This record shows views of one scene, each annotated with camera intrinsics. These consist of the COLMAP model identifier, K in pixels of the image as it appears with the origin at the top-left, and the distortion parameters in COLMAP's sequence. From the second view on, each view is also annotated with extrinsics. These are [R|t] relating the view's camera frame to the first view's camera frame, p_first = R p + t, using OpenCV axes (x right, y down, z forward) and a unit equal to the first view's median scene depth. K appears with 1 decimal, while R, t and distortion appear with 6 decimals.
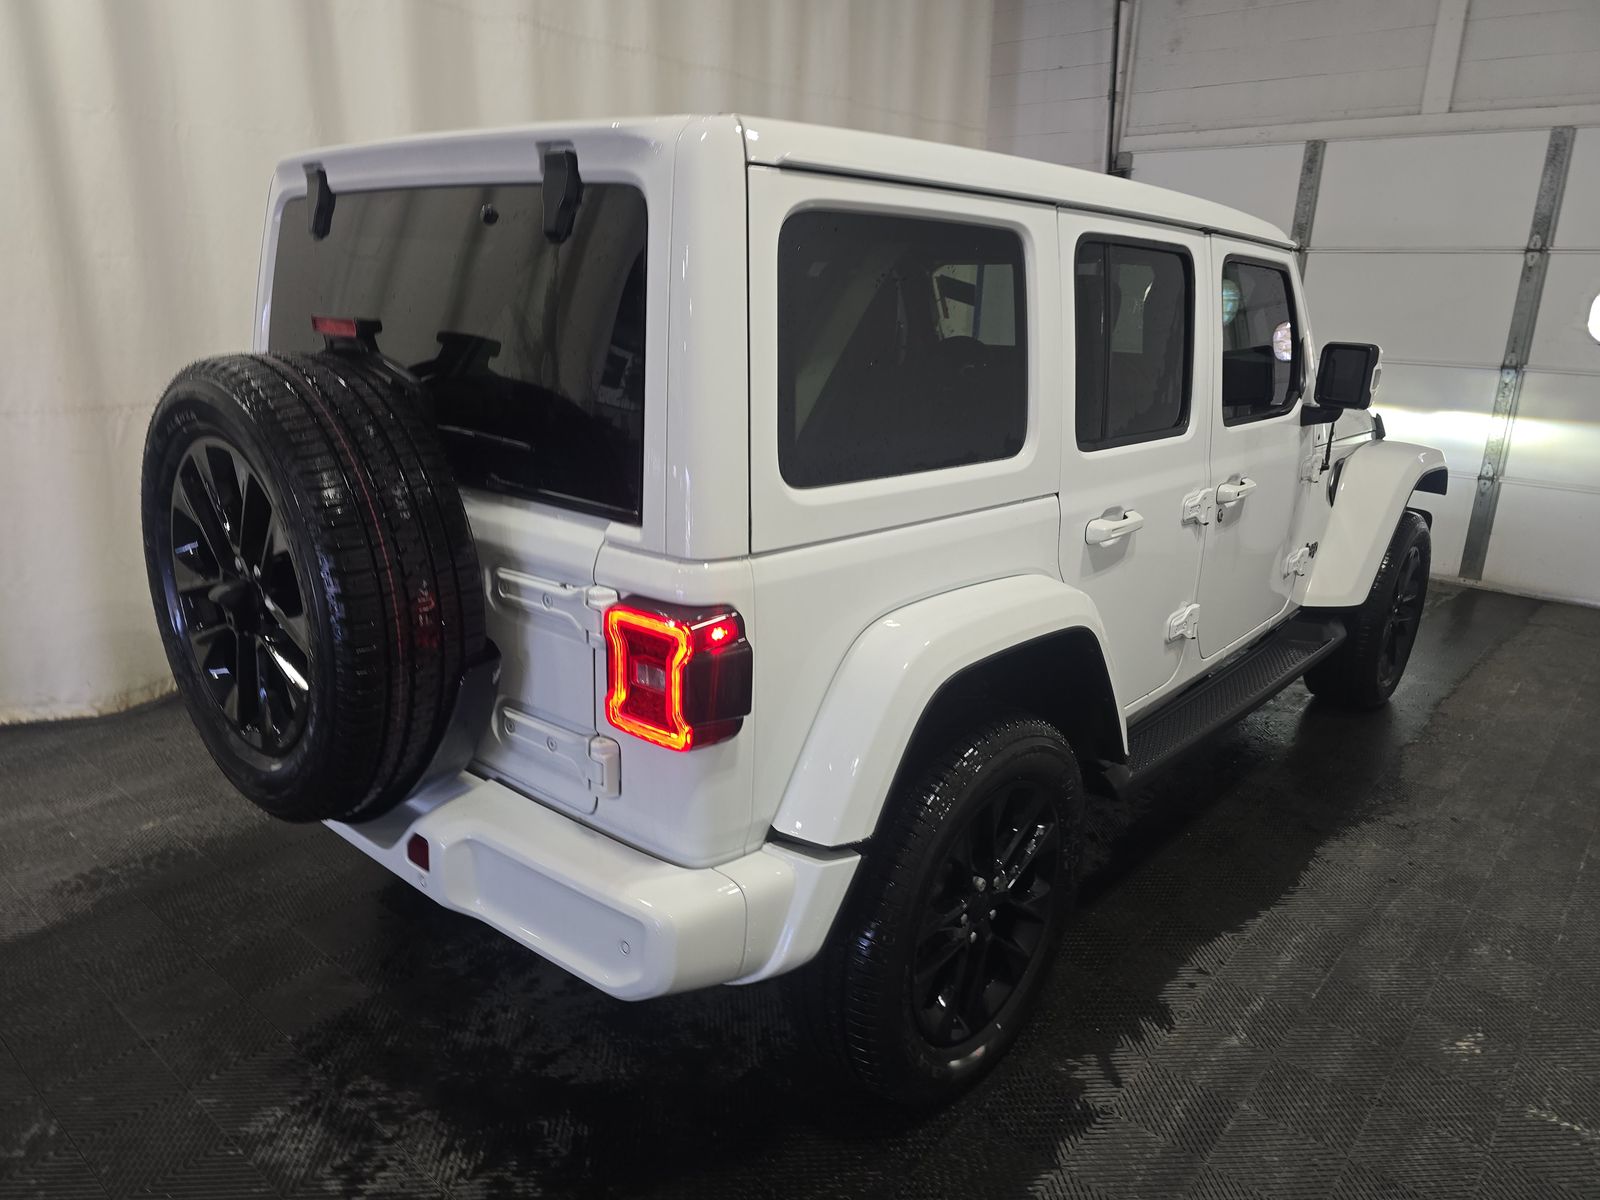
lens RADIAL K [[1081.9, 0, 800.0], [0, 1081.9, 600.0], [0, 0, 1]] dist [0.066580, -0.060095]
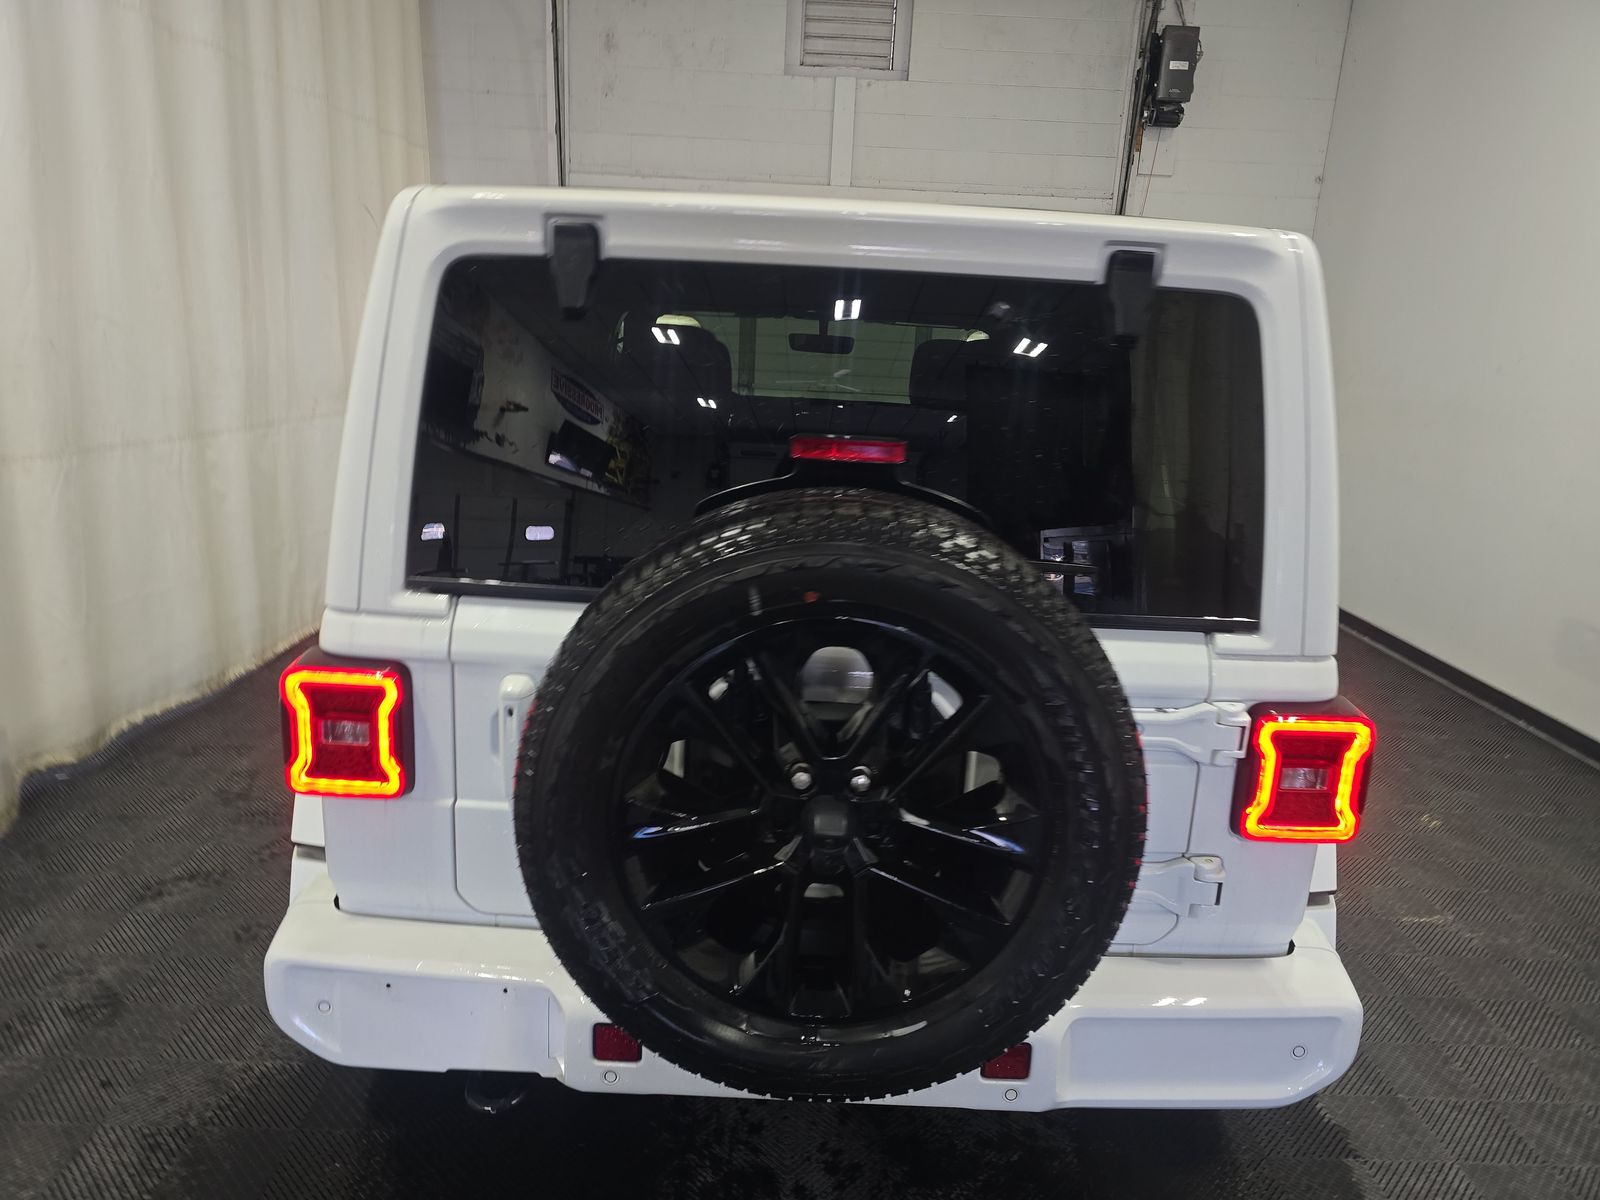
lens RADIAL K [[1081.9, 0, 800.0], [0, 1081.9, 600.0], [0, 0, 1]] dist [0.066580, -0.060095]
pose [[0.739492, -0.158884, 0.654146, -0.856350], [0.163936, 0.984996, 0.053919, -0.170530], [-0.652899, 0.067366, 0.754444, 0.400434]]
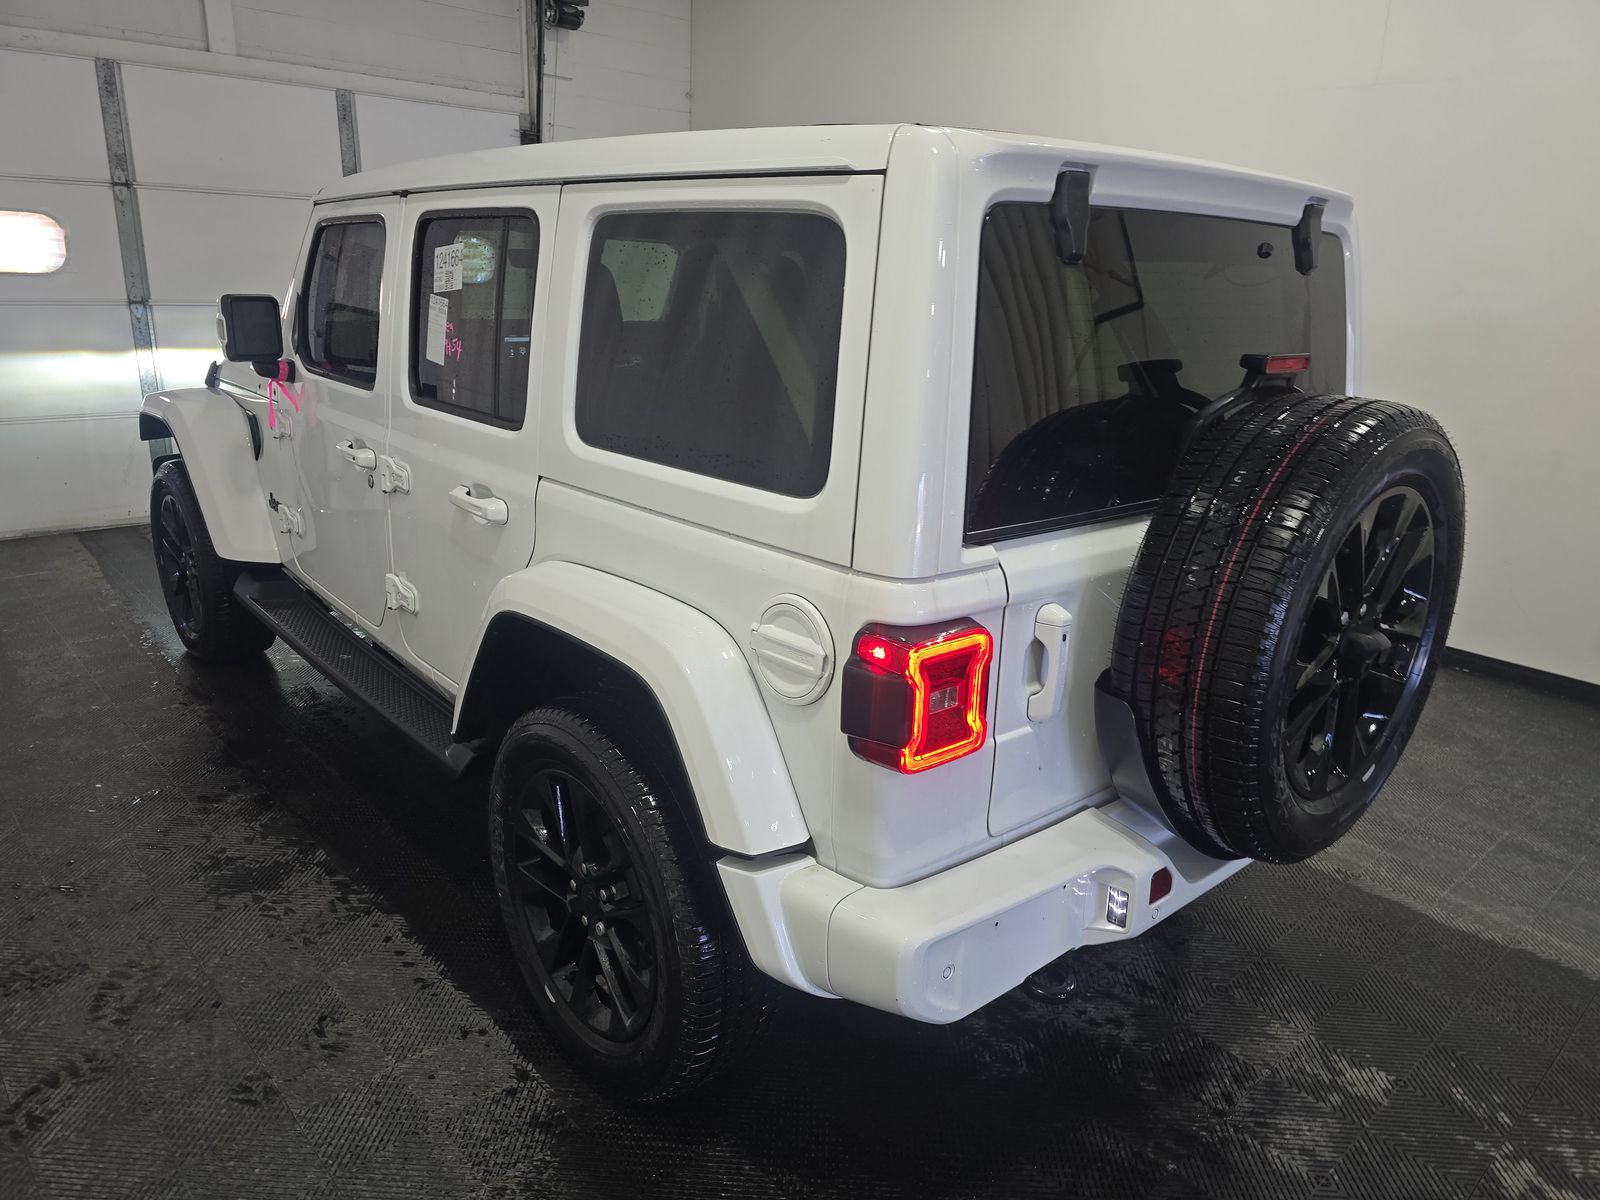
lens RADIAL K [[1081.9, 0, 800.0], [0, 1081.9, 600.0], [0, 0, 1]] dist [0.066580, -0.060095]
pose [[0.113825, -0.321566, 0.940021, -1.293119], [0.243571, 0.926327, 0.287388, -0.389894], [-0.963181, 0.196250, 0.183763, 1.125386]]
